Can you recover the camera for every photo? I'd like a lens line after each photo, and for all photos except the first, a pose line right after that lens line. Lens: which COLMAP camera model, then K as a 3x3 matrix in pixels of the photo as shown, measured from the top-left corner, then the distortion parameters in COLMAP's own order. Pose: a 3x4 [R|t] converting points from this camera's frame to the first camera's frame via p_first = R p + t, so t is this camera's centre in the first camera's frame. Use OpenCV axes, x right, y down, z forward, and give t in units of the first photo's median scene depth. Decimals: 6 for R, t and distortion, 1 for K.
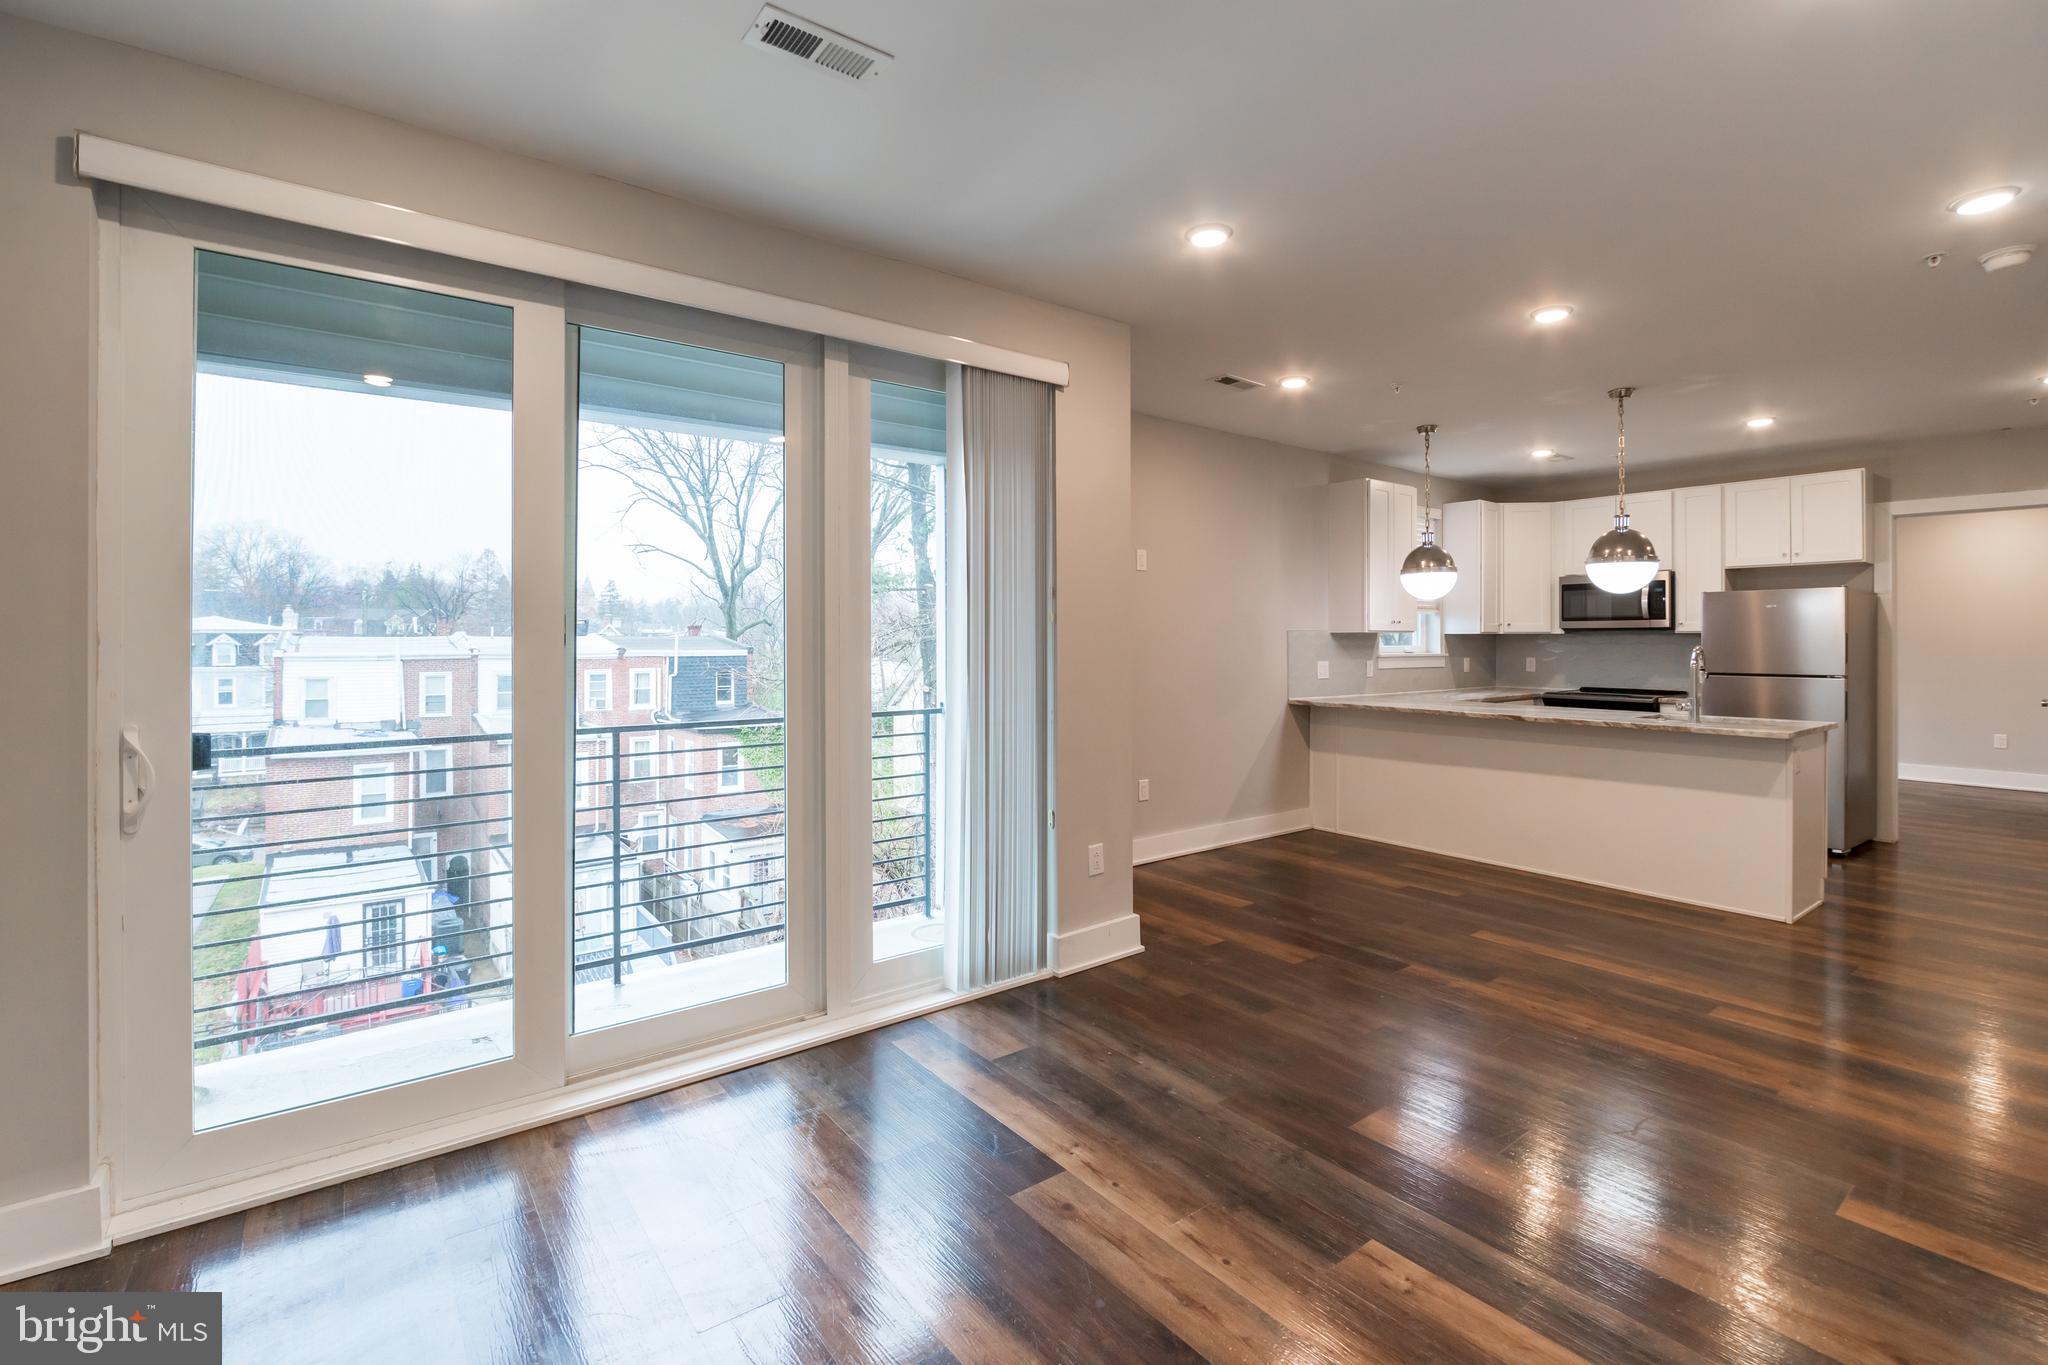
lens RADIAL K [[906.7, 0, 1037.6], [0, 906.7, 639.7], [0, 0, 1]] dist [-0.010203, 0.000515]
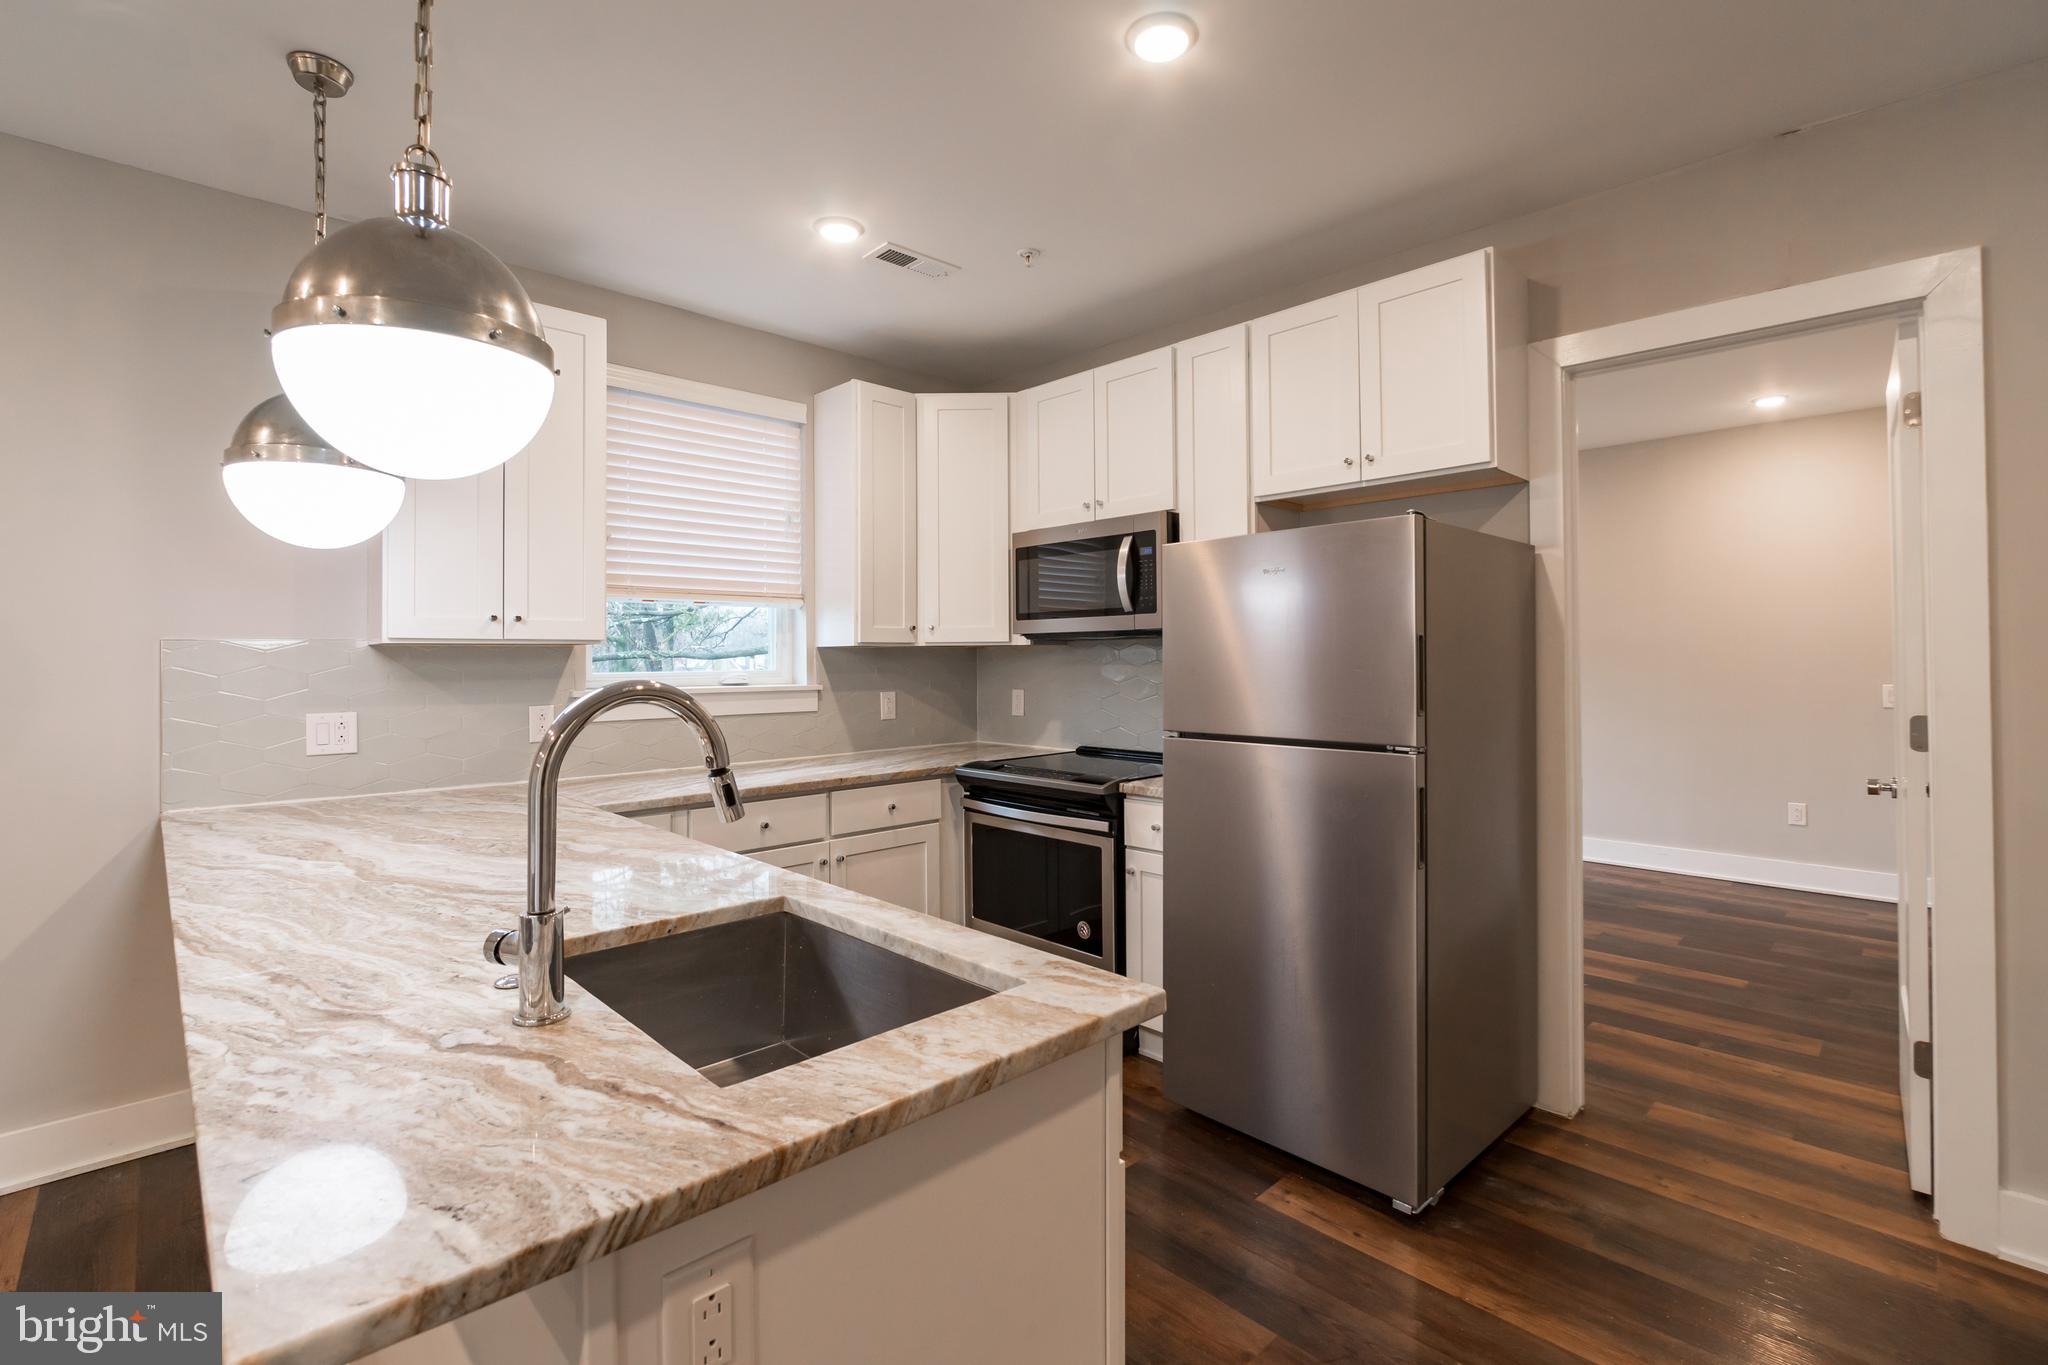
lens RADIAL K [[920.7, 0, 1035.5], [0, 920.7, 652.2], [0, 0, 1]] dist [-0.025343, 0.005786]
pose [[0.993034, -0.007048, 0.117614, 0.641793], [0.007852, 0.999949, -0.006371, 0.001042], [-0.117563, 0.007250, 0.993039, 0.588691]]
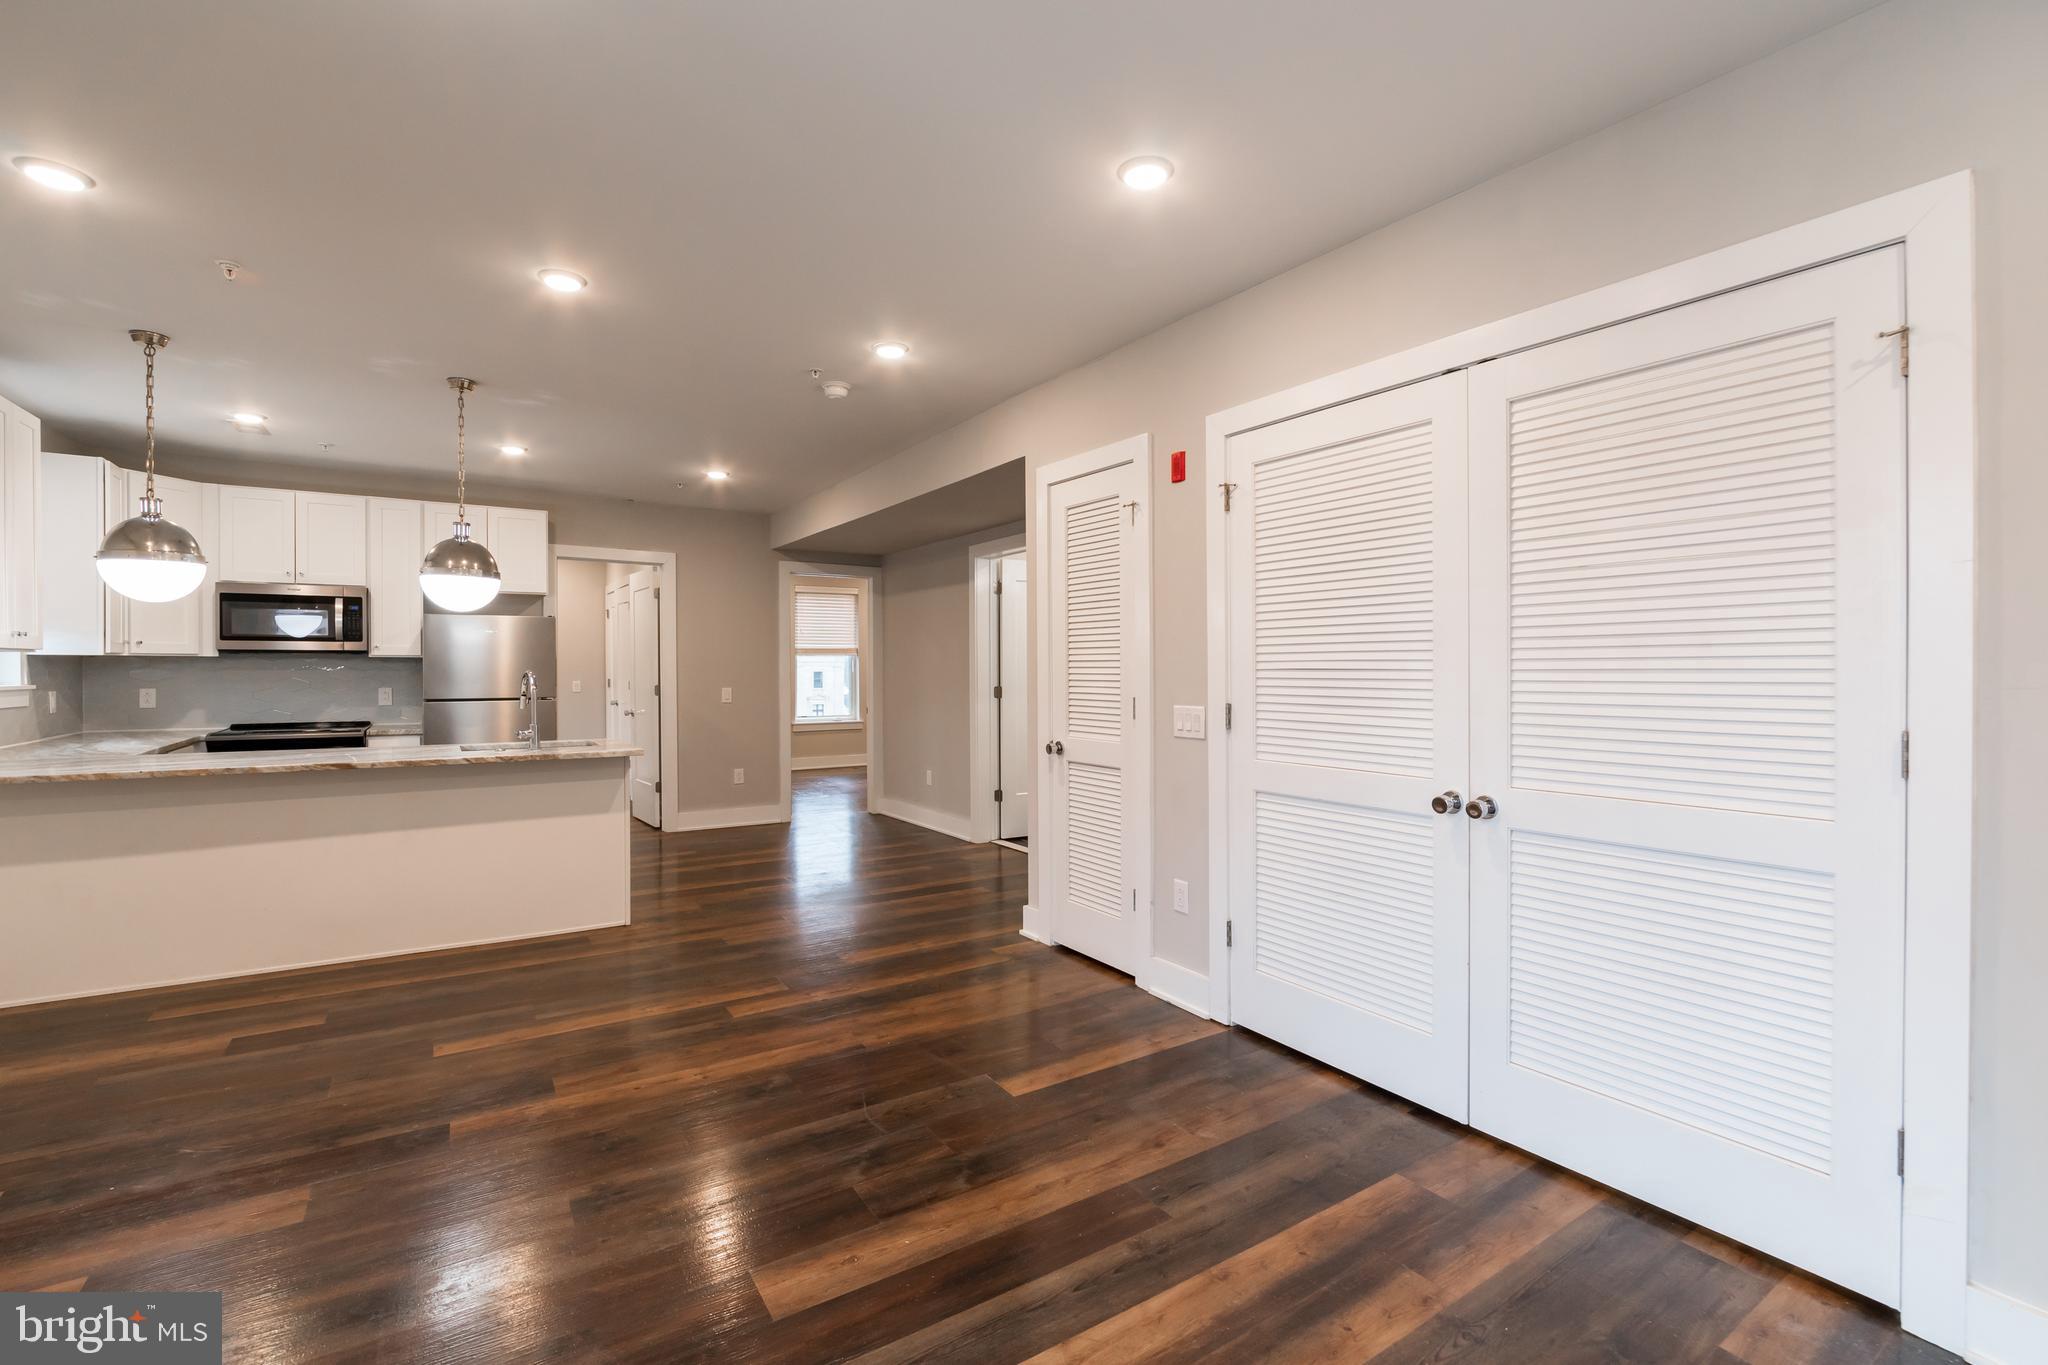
lens RADIAL K [[913.1, 0, 1026.1], [0, 913.1, 674.7], [0, 0, 1]] dist [-0.012669, 0.000196]
pose [[0.081972, -0.008836, 0.996595, -0.156846], [-0.000995, 0.999959, 0.008948, 0.001695], [-0.996634, -0.001726, 0.081960, 0.307807]]
